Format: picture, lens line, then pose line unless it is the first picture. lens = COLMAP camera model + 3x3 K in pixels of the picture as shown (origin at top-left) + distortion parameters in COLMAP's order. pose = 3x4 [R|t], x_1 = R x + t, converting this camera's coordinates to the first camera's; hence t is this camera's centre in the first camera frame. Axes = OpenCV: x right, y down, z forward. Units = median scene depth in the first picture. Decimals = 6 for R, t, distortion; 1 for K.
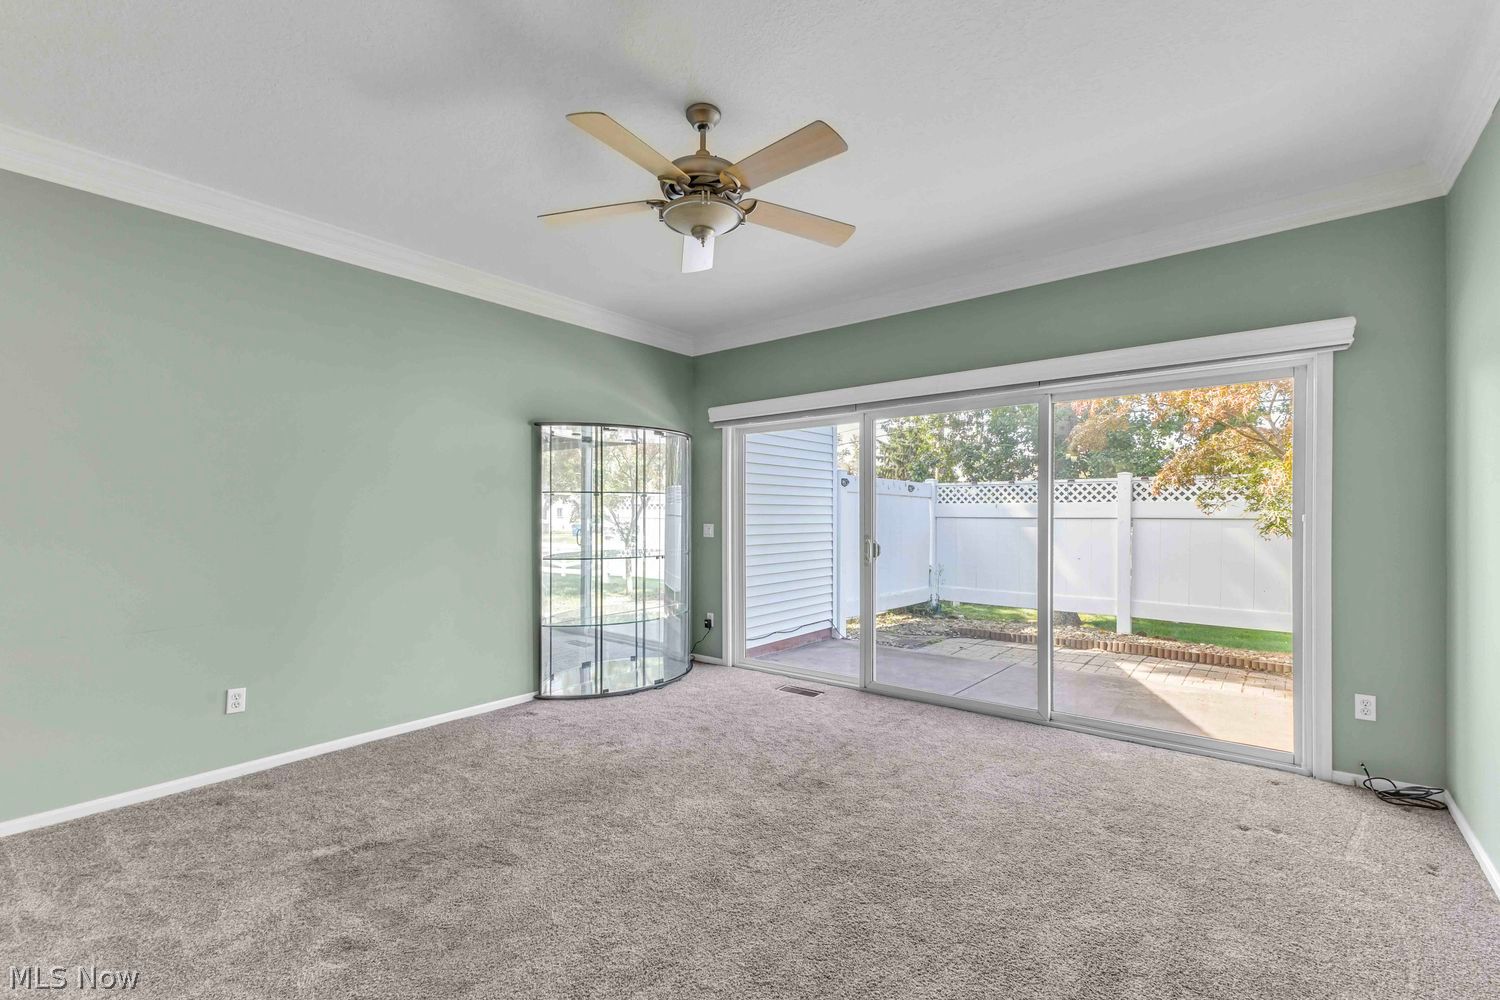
lens RADIAL K [[651.3, 0, 747.5], [0, 651.3, 517.4], [0, 0, 1]] dist [0.010804, -0.002616]
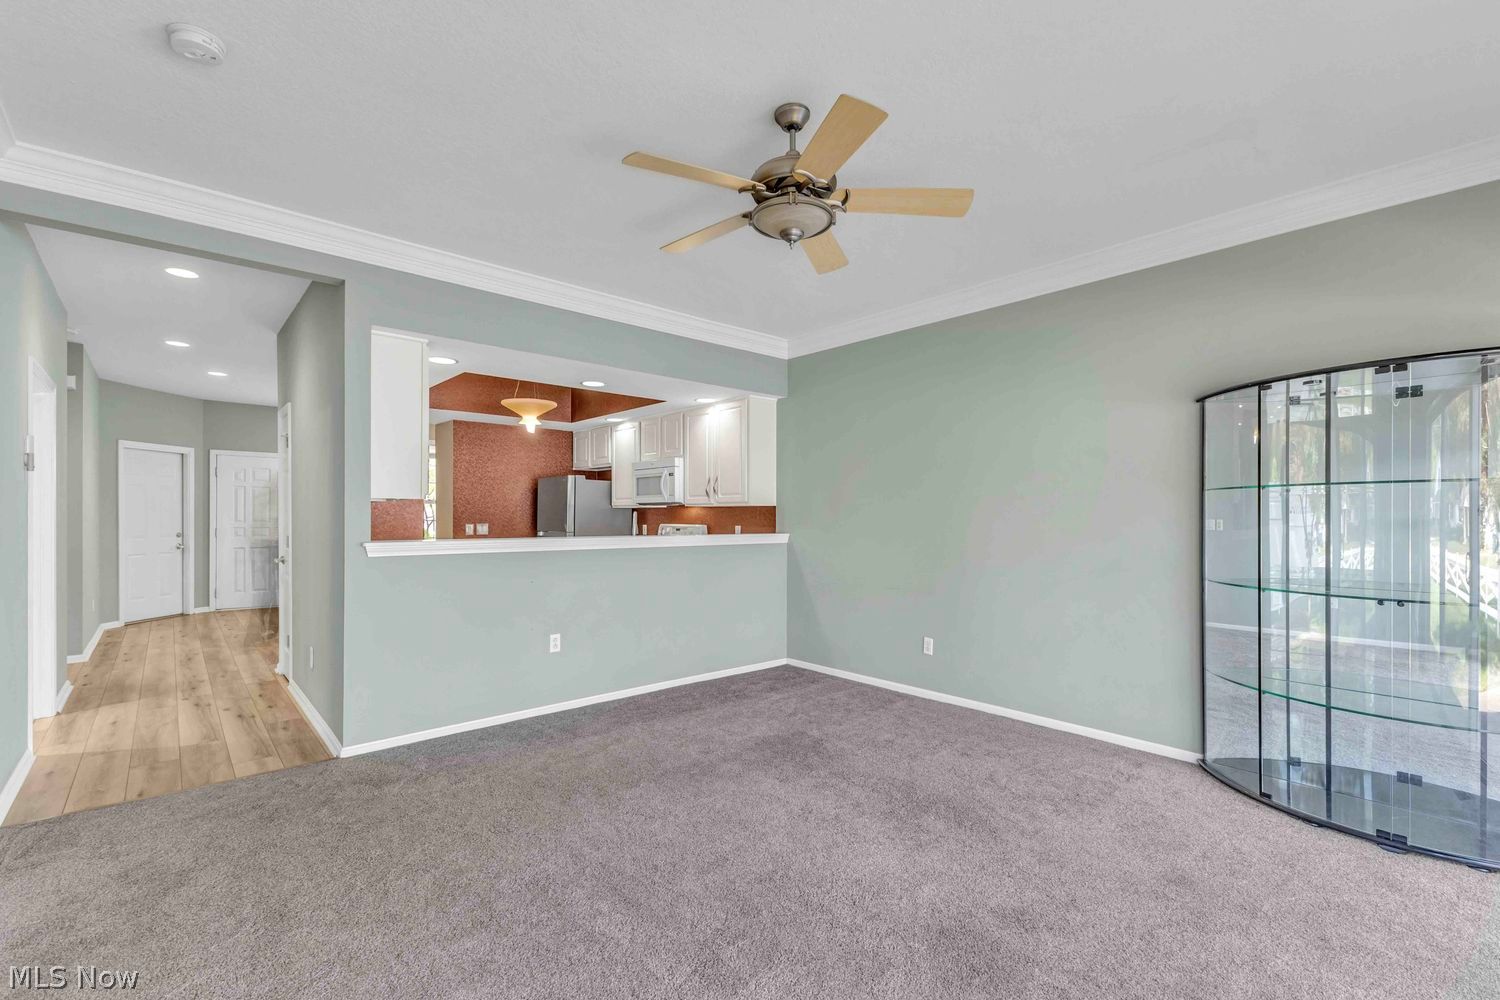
lens RADIAL K [[651.3, 0, 756.4], [0, 651.3, 512.2], [0, 0, 1]] dist [0.010804, -0.002616]
pose [[-0.163671, -0.001379, -0.986514, 0.317468], [-0.005499, 0.999985, -0.000485, -0.006806], [0.986500, 0.005345, -0.163676, 0.382617]]
